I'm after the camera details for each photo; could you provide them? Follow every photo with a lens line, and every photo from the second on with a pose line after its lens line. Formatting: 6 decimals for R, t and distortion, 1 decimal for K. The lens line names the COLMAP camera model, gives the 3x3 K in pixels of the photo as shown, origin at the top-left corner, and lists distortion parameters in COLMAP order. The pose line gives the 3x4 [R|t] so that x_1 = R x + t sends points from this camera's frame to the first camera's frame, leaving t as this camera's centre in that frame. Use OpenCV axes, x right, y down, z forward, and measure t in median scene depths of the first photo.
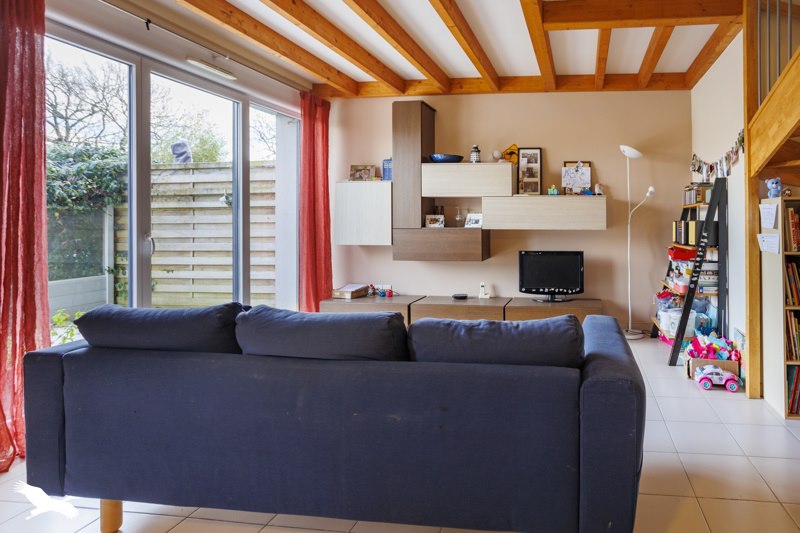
lens RADIAL K [[384.4, 0, 400.2], [0, 384.4, 222.6], [0, 0, 1]] dist [-0.032068, 0.000182]
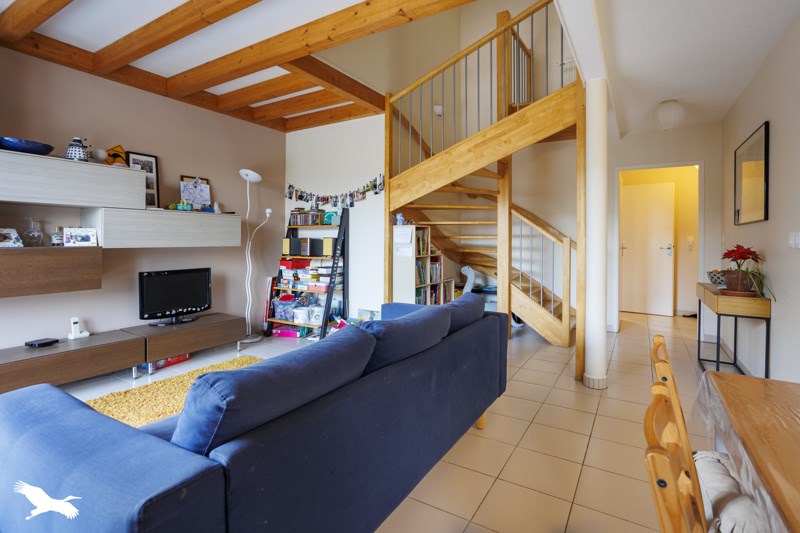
lens RADIAL K [[392.4, 0, 404.0], [0, 392.4, 240.5], [0, 0, 1]] dist [0.001854, 0.000785]
pose [[0.426126, -0.004995, 0.904650, -0.237731], [0.001041, 0.999987, 0.005031, -0.001445], [-0.904663, -0.001202, 0.426126, 0.084446]]
